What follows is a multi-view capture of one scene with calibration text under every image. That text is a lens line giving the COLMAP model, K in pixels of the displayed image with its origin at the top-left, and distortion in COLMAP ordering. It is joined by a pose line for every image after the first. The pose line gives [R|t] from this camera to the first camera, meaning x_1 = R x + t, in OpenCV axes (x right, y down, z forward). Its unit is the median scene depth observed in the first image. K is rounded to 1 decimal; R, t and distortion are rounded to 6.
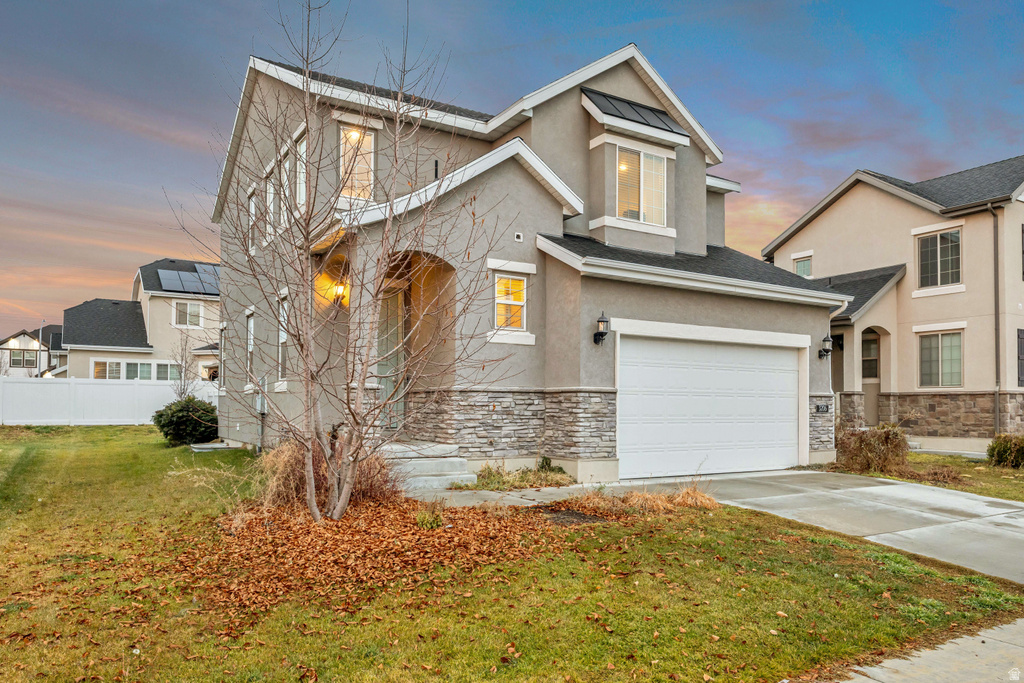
lens RADIAL K [[696.8, 0, 512.0], [0, 696.8, 341.5], [0, 0, 1]] dist [-0.002654, -0.000181]
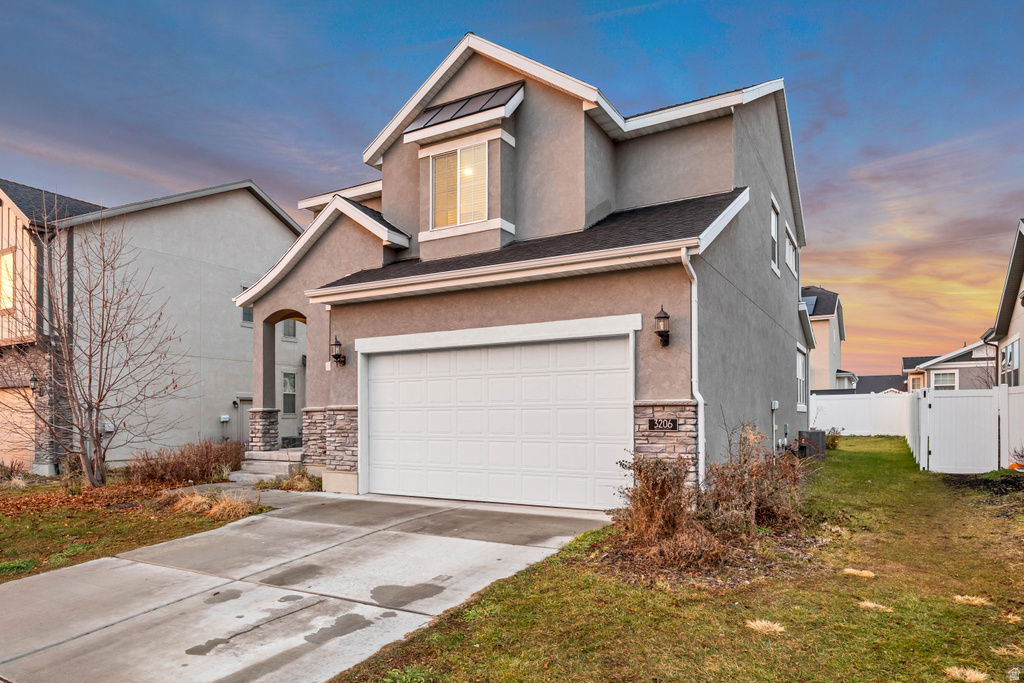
lens RADIAL K [[618.5, 0, 512.4], [0, 618.5, 376.7], [0, 0, 1]] dist [-0.005152, -0.000918]
pose [[0.496411, -0.067074, -0.865493, 1.042261], [0.086674, 0.995858, -0.027464, 0.067502], [0.863750, -0.061383, 0.500168, 0.717847]]
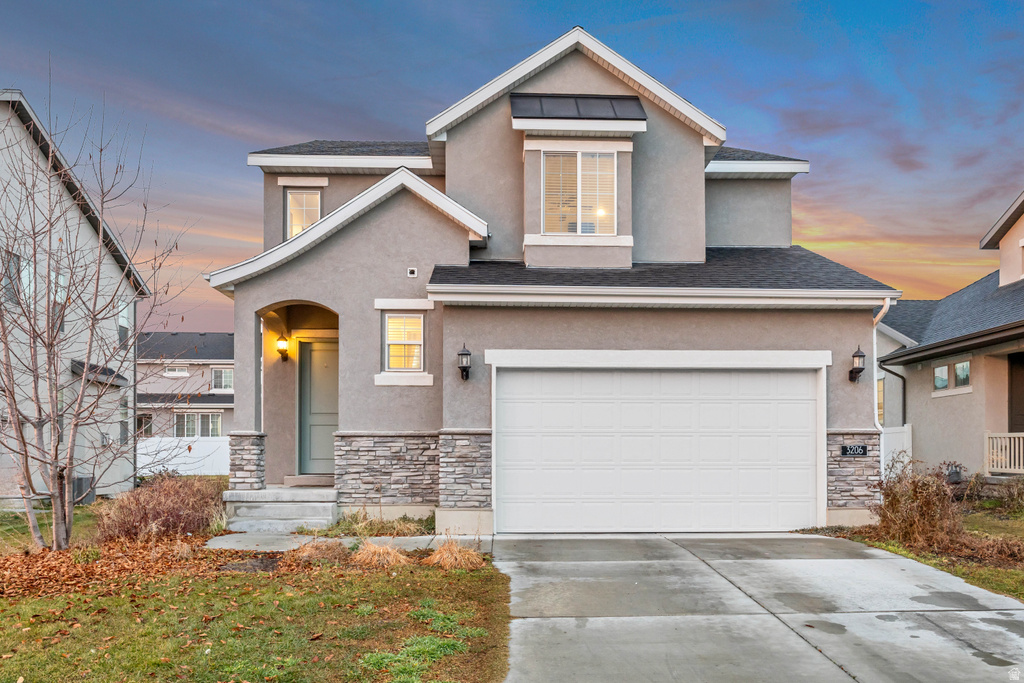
lens RADIAL K [[687.3, 0, 509.1], [0, 687.3, 409.6], [0, 0, 1]] dist [-0.003696, -0.002011]
pose [[0.875115, -0.042255, -0.482067, 0.571695], [0.051474, 0.998657, 0.005905, 0.037469], [0.481170, -0.029981, 0.876115, 0.244616]]
